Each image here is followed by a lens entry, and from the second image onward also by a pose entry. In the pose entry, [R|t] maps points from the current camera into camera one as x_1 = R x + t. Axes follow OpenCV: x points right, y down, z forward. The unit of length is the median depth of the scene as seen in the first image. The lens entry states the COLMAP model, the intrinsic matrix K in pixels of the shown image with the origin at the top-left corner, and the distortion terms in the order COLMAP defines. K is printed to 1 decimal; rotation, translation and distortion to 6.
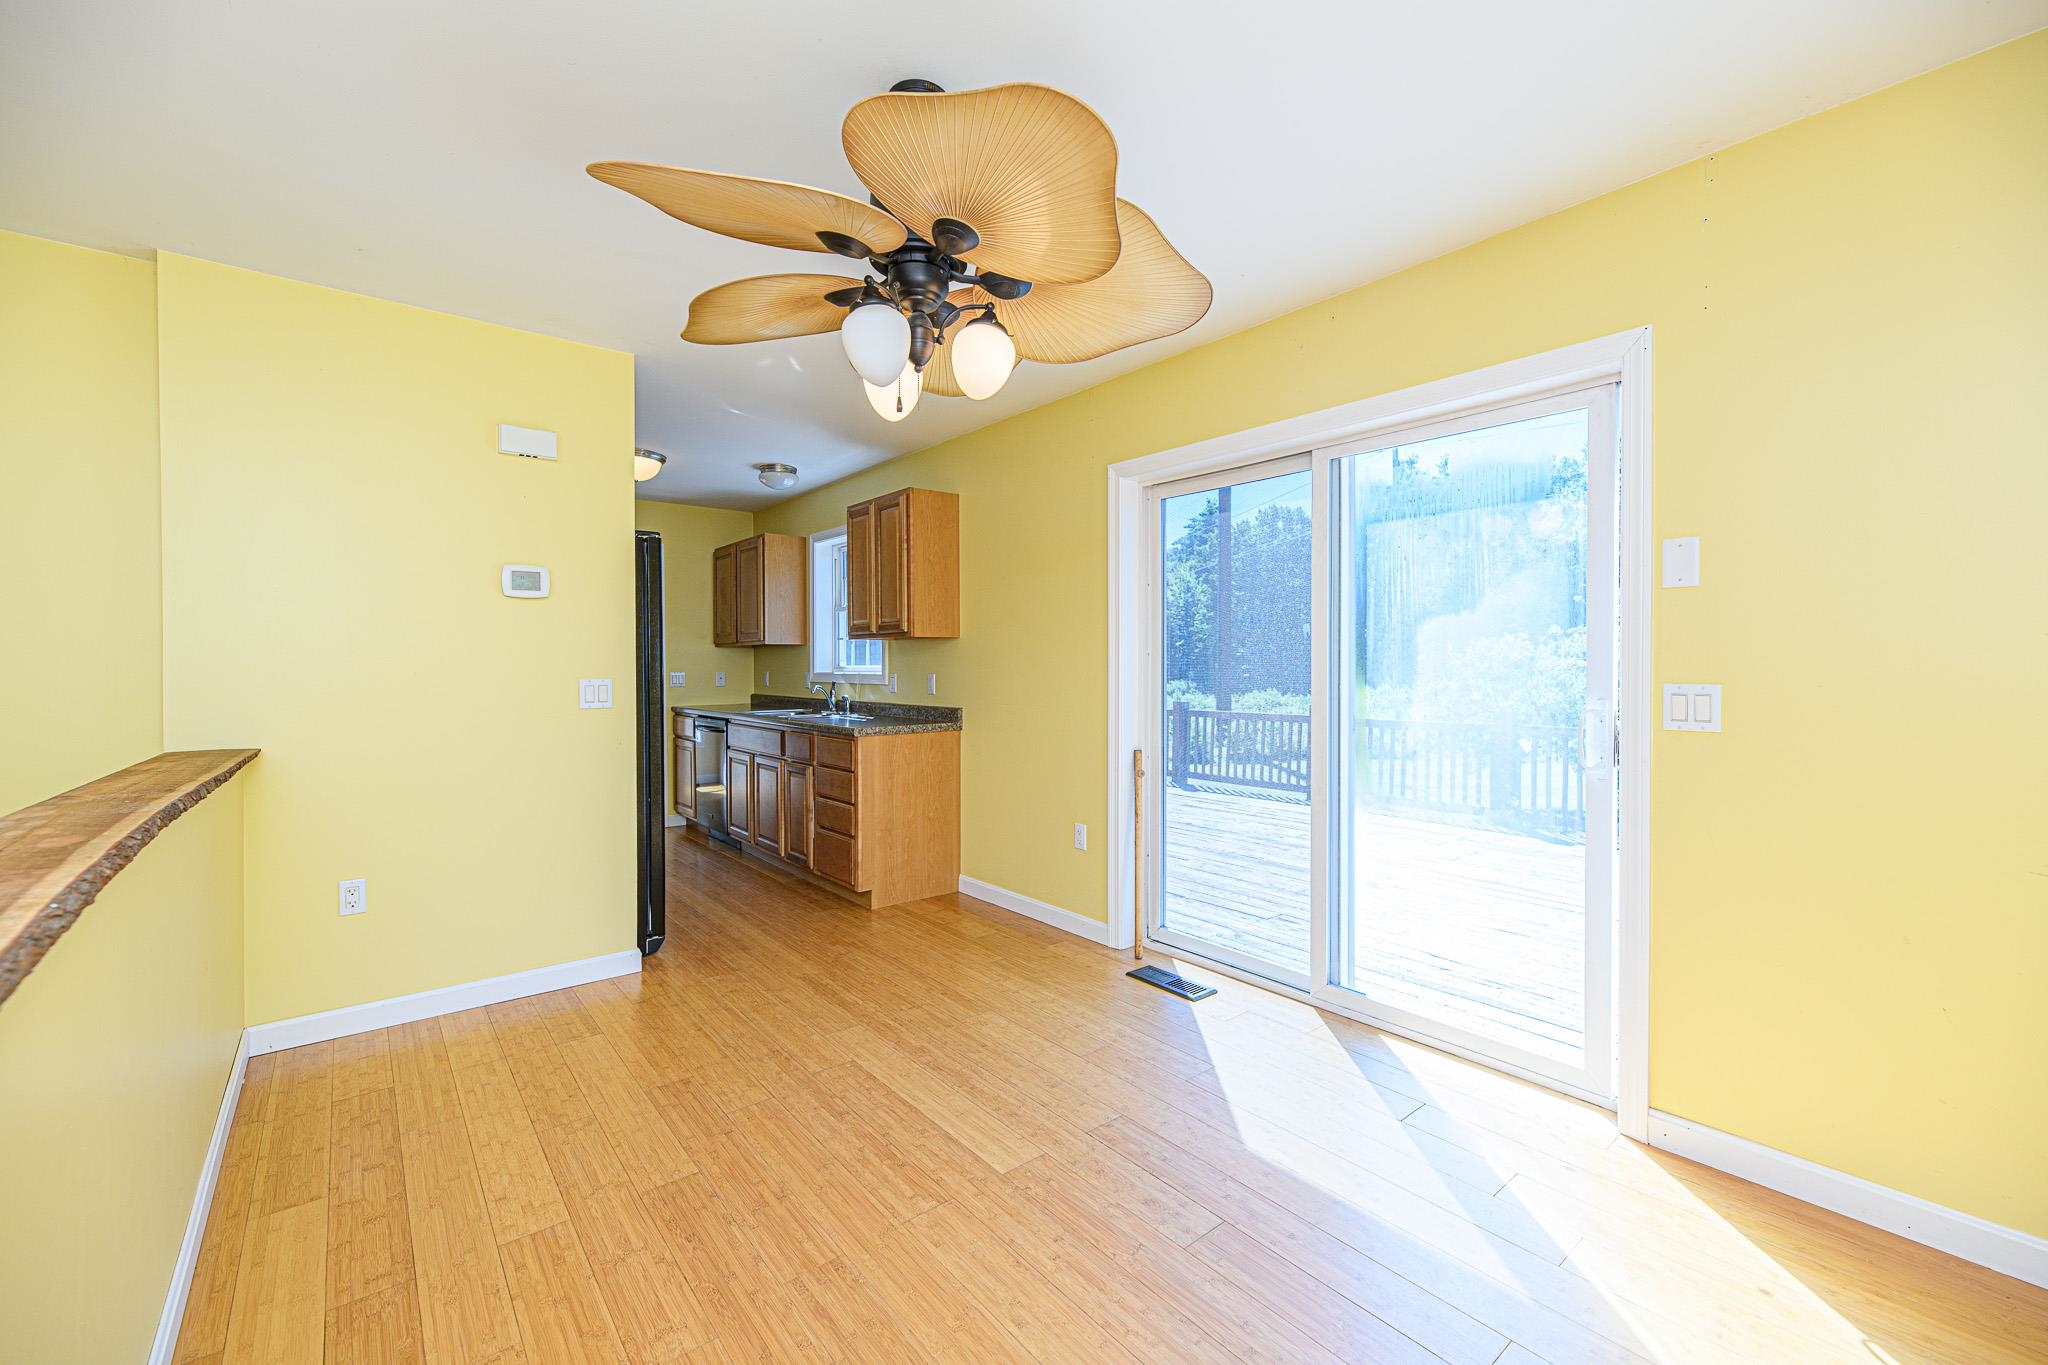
lens RADIAL K [[826.5, 0, 1030.1], [0, 826.5, 682.0], [0, 0, 1]] dist [0.001887, -0.000044]
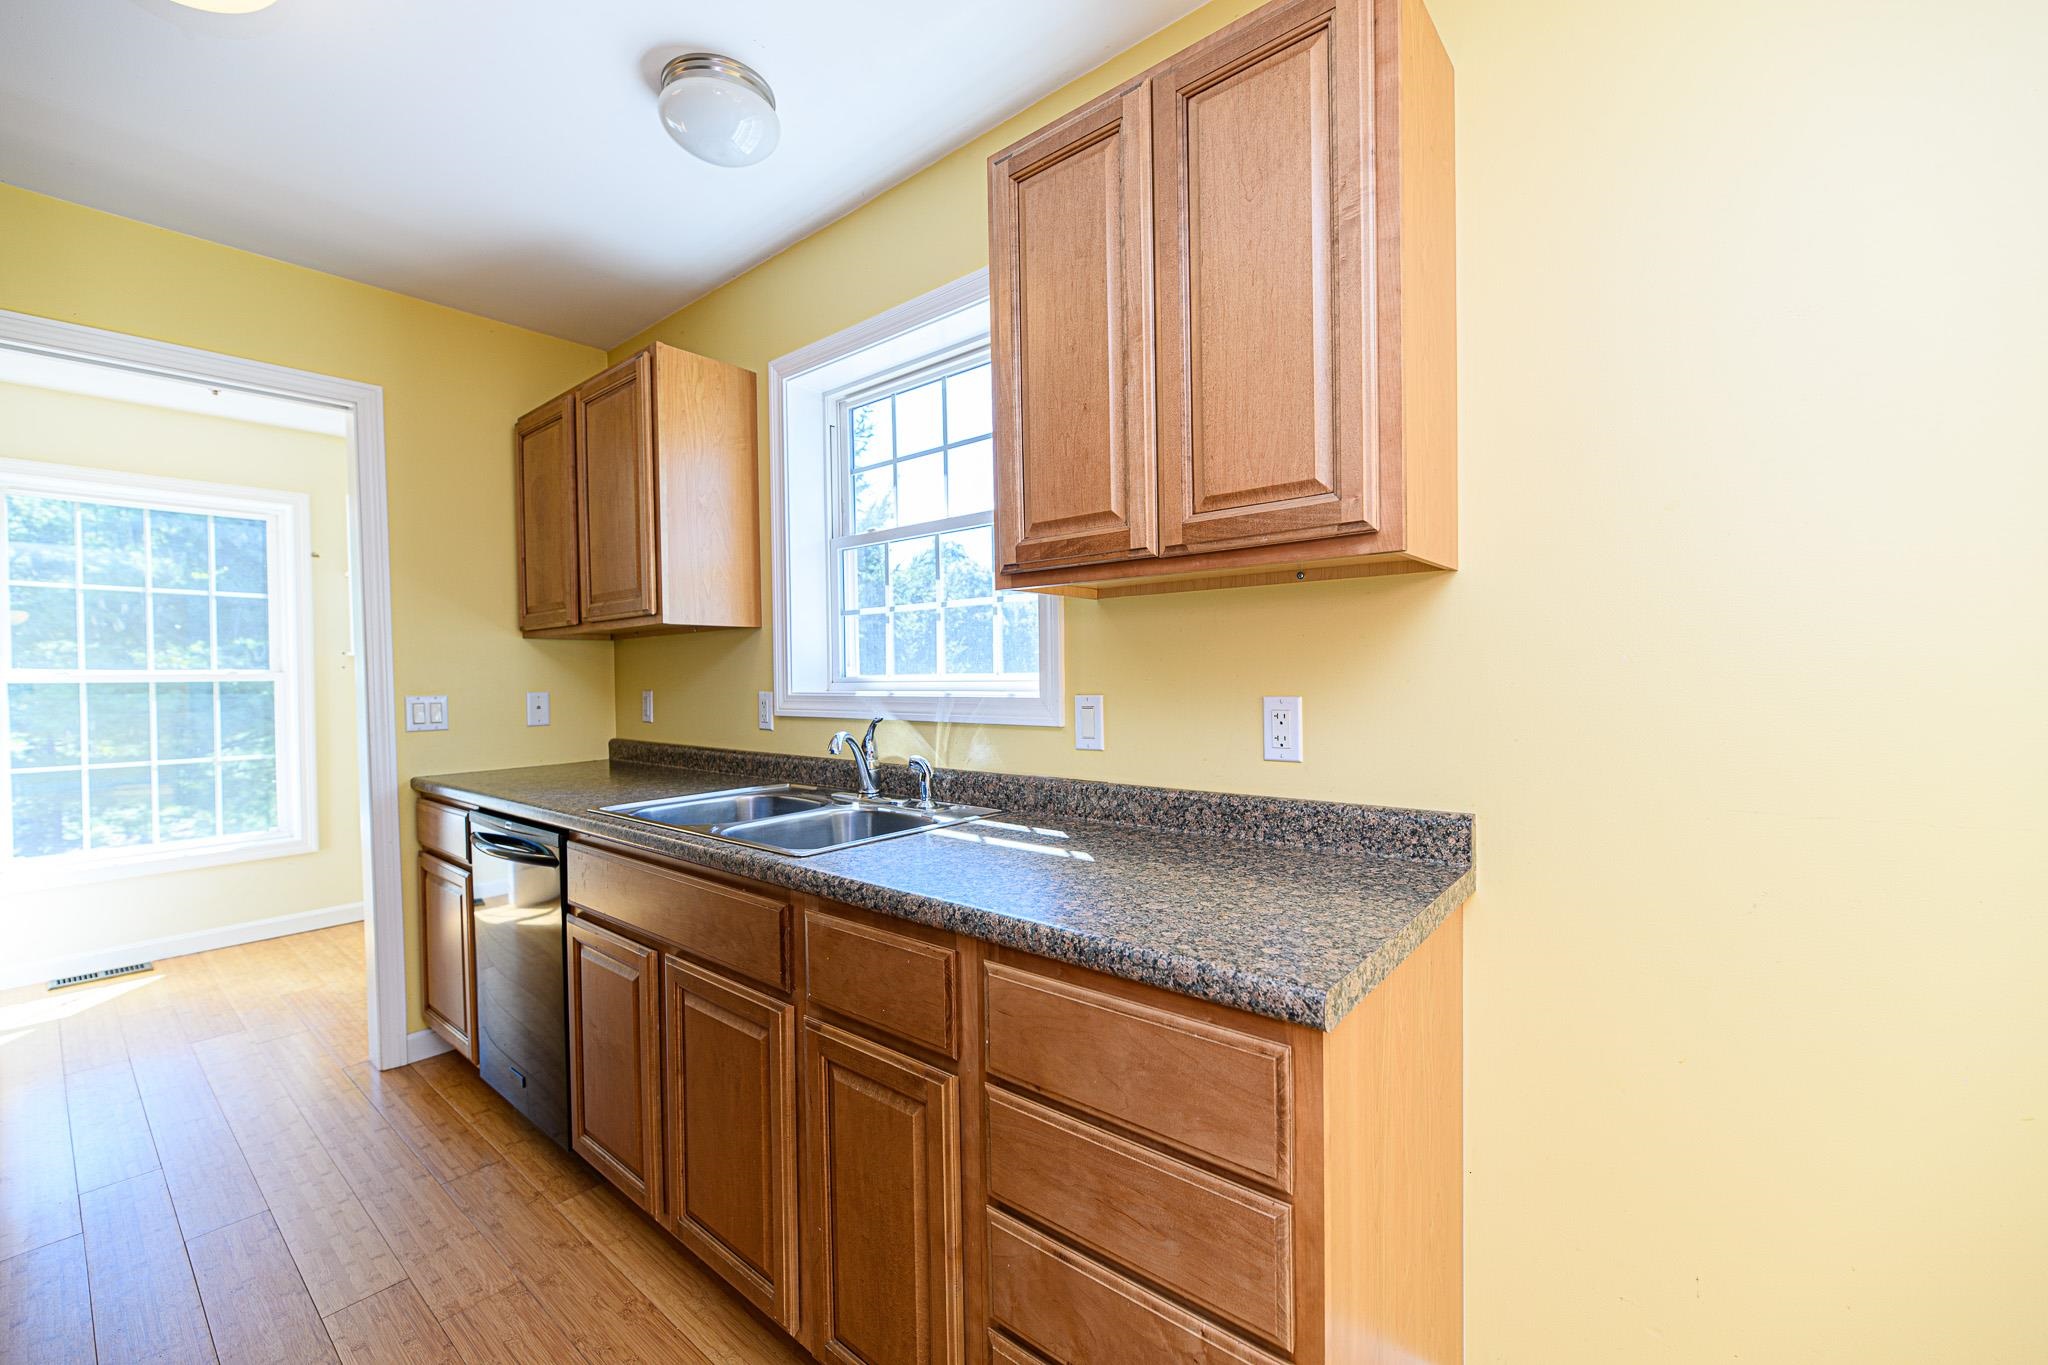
lens RADIAL K [[826.5, 0, 1030.1], [0, 826.5, 682.0], [0, 0, 1]] dist [0.001887, -0.000044]
pose [[0.982087, -0.017448, 0.187620, -0.218585], [0.018389, 0.999826, -0.003274, -0.012872], [-0.187530, 0.006666, 0.982236, 0.568721]]
